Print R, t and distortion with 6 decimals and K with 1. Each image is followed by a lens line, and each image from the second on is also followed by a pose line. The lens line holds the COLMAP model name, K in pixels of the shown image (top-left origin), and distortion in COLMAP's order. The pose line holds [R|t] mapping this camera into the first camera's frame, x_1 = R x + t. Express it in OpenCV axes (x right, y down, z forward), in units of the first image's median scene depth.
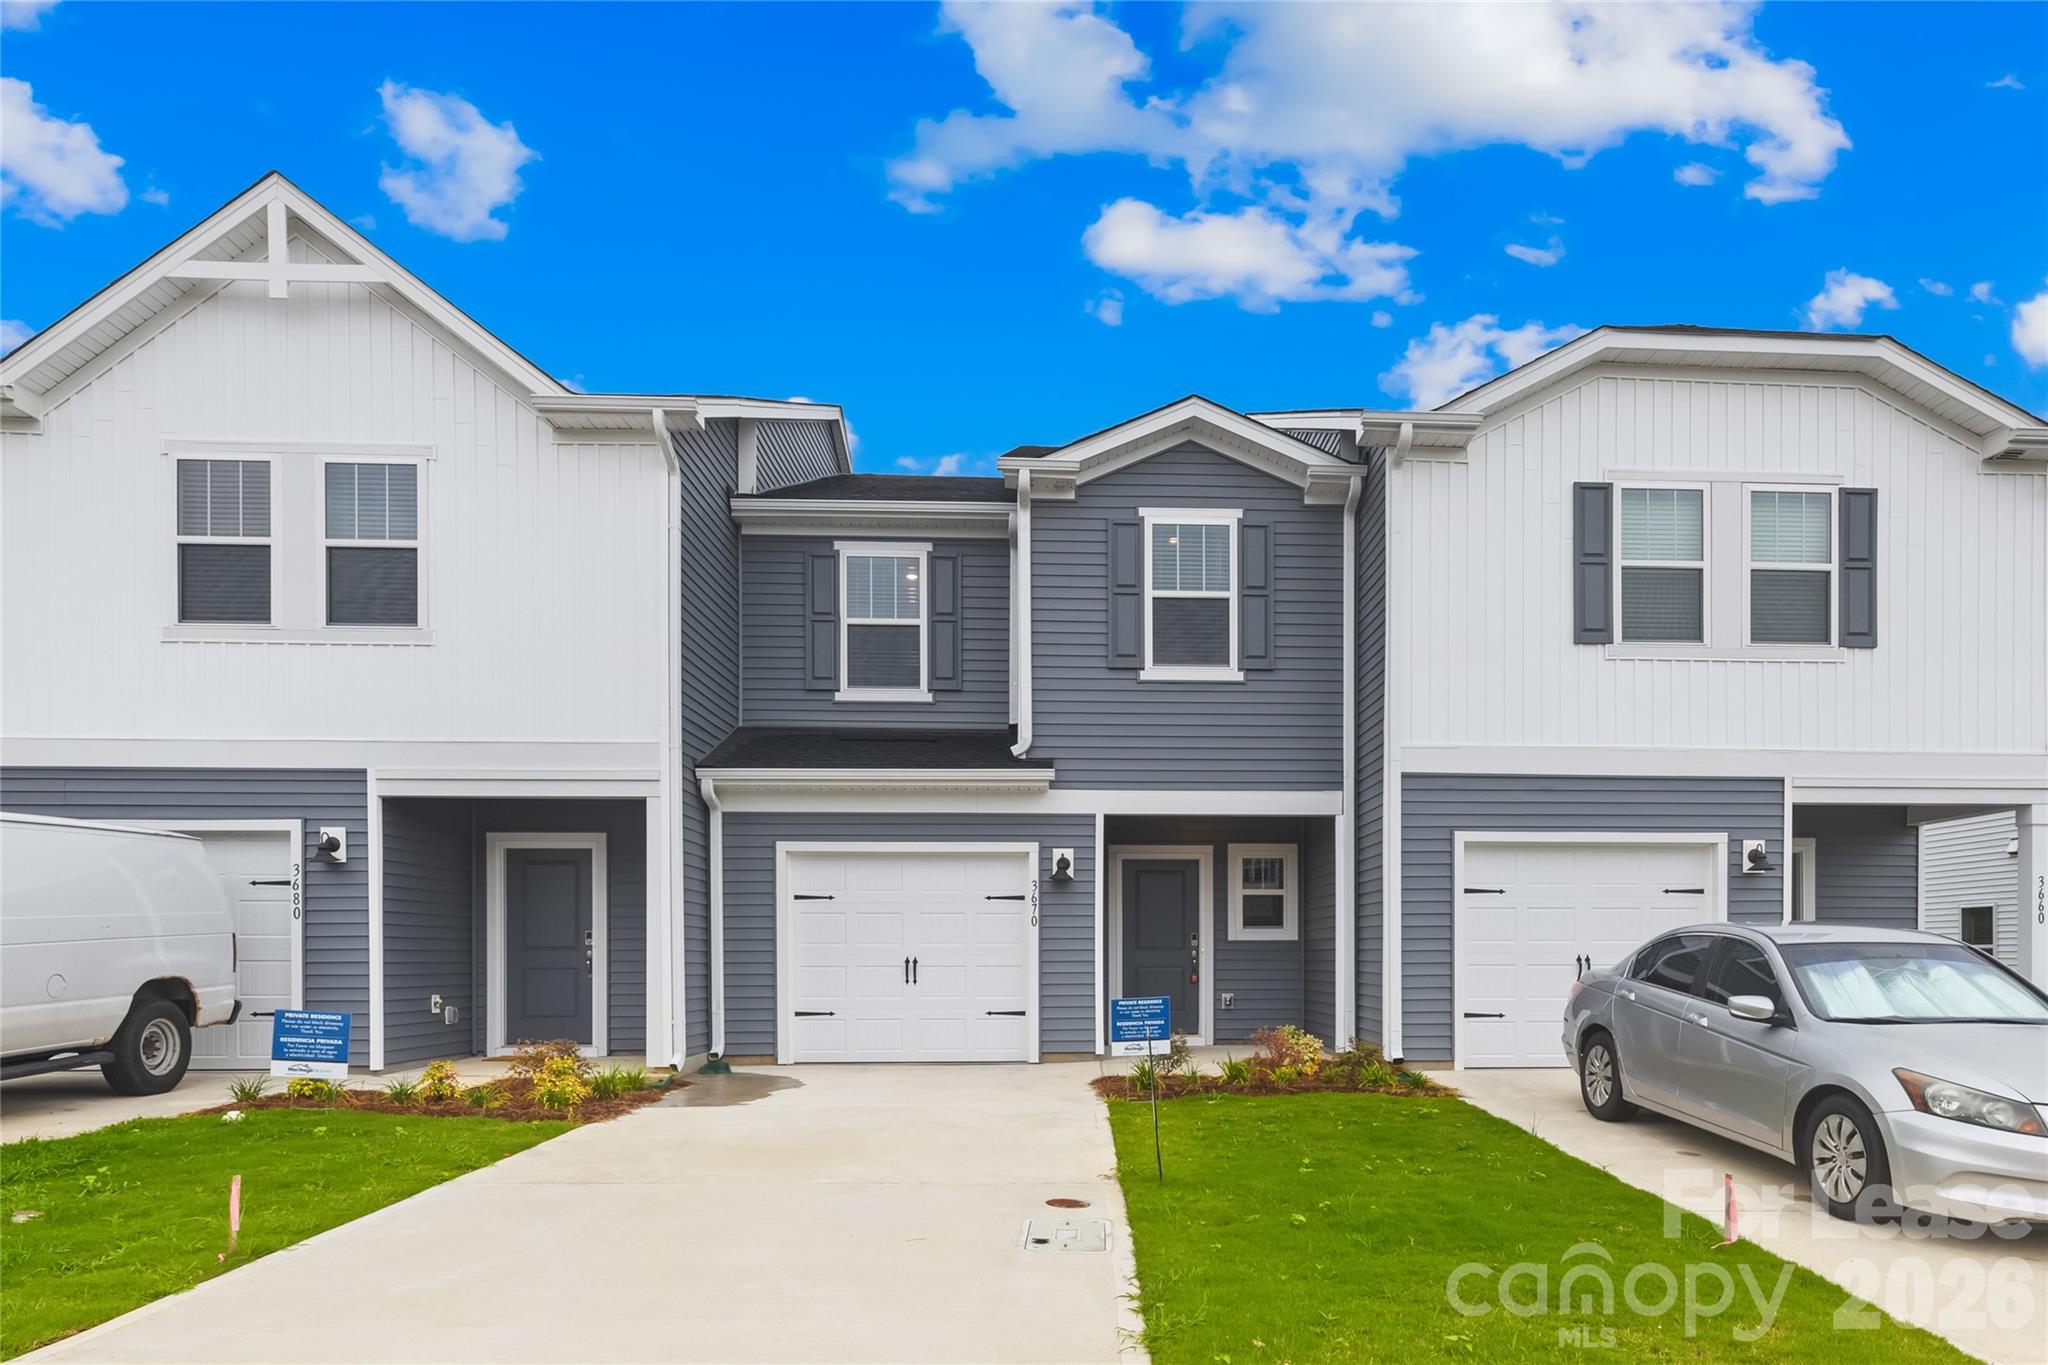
lens RADIAL K [[1148.2, 0, 1024.0], [0, 1148.2, 826.2], [0, 0, 1]] dist [0.001033, 0.000495]
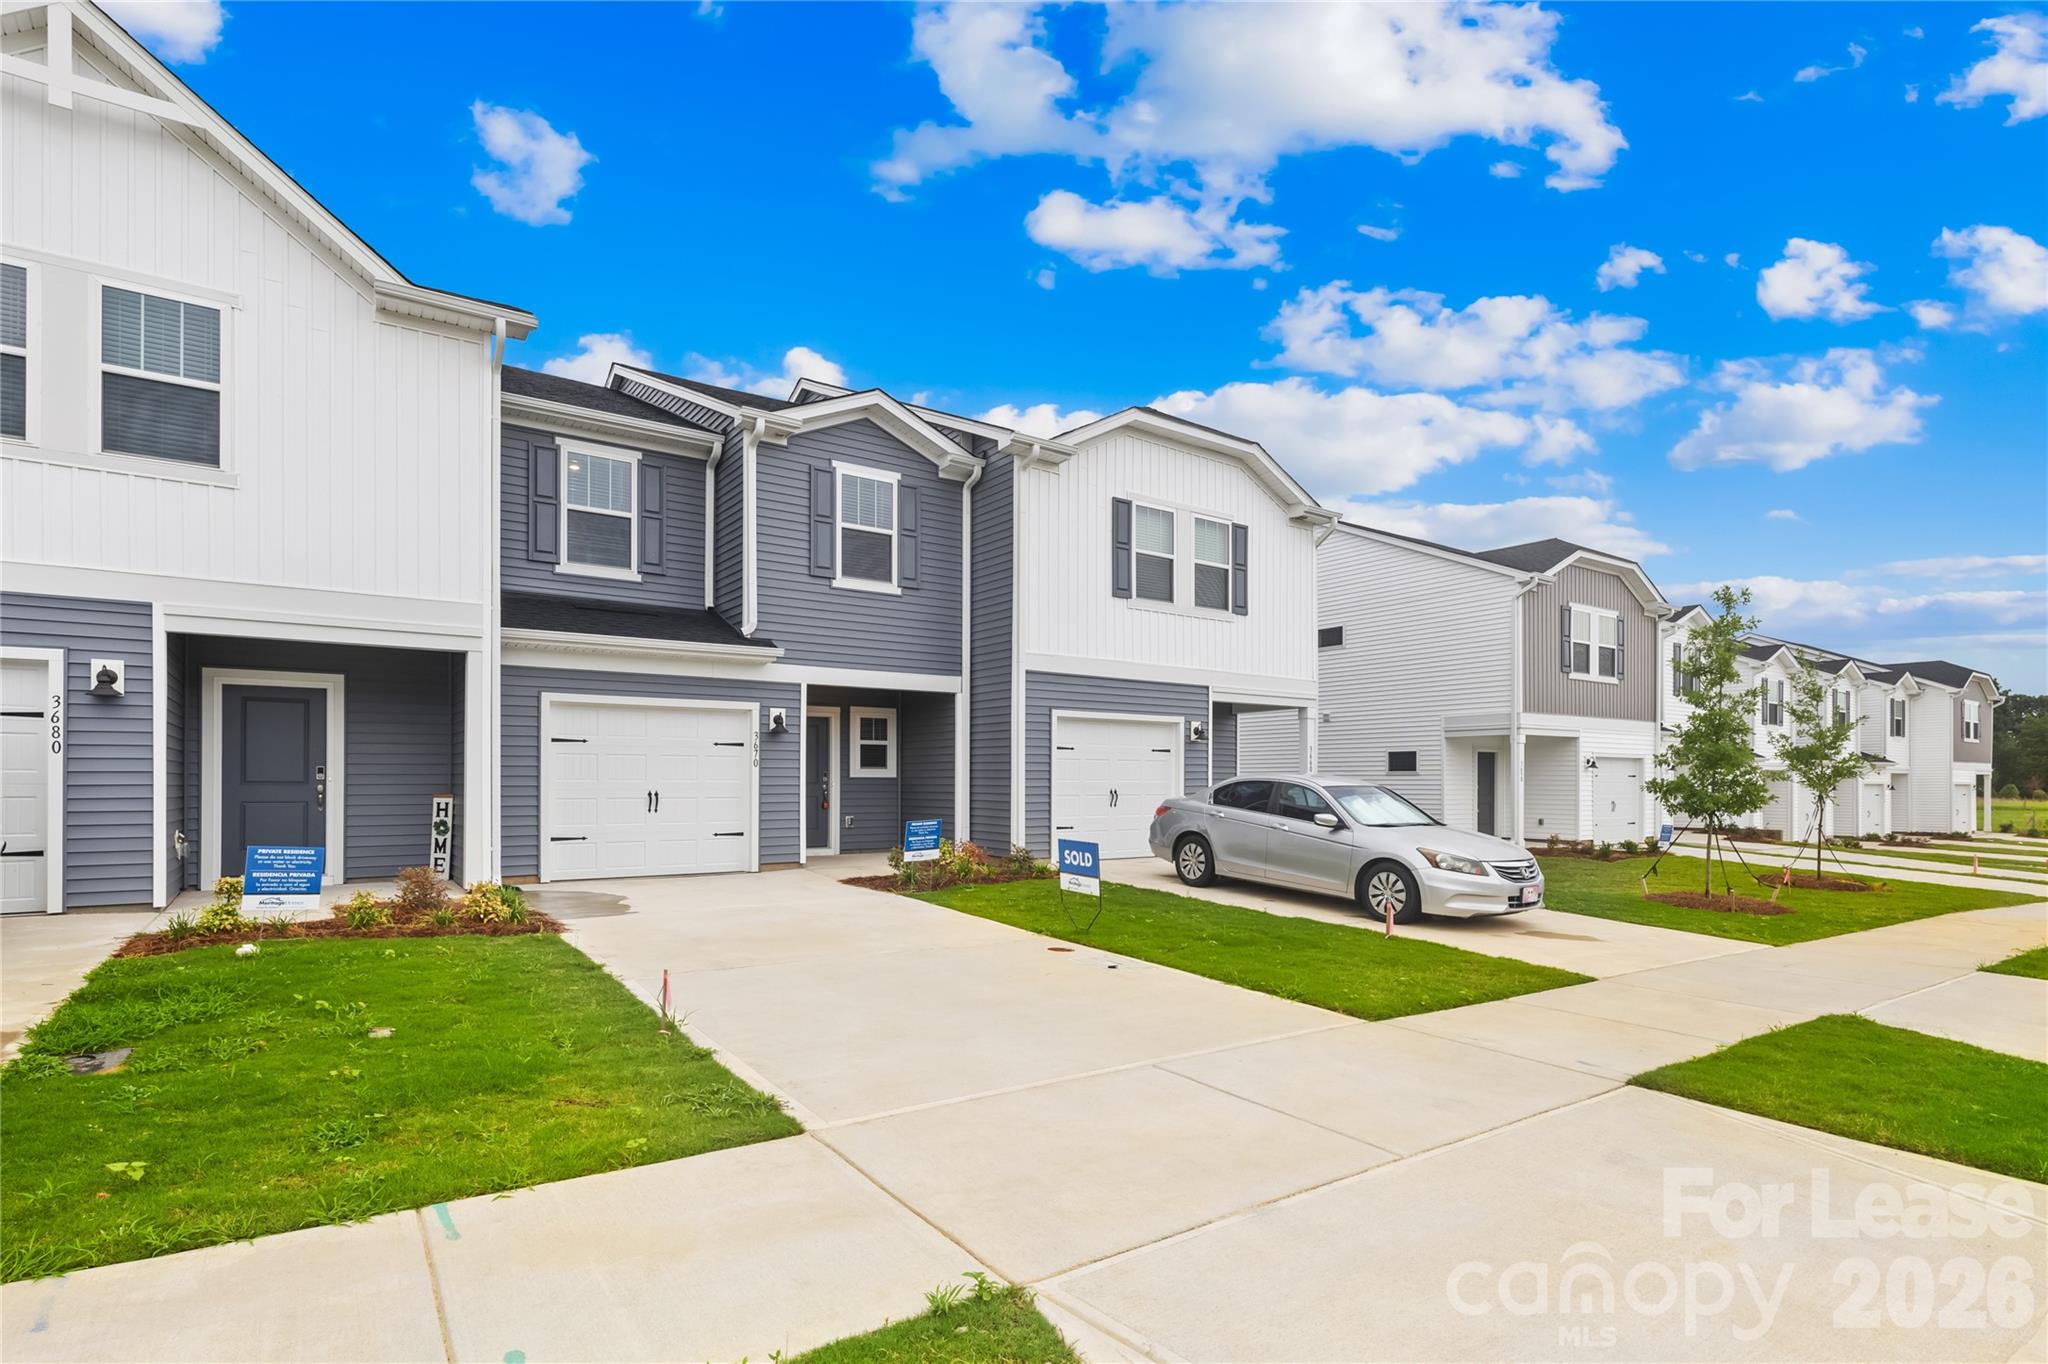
lens RADIAL K [[877.8, 0, 1006.5], [0, 877.8, 661.6], [0, 0, 1]] dist [0.000396, -0.000025]
pose [[0.877710, 0.068380, 0.474289, -0.228545], [-0.055118, 0.997603, -0.041828, -0.006627], [-0.476013, 0.010571, 0.879375, -0.017632]]
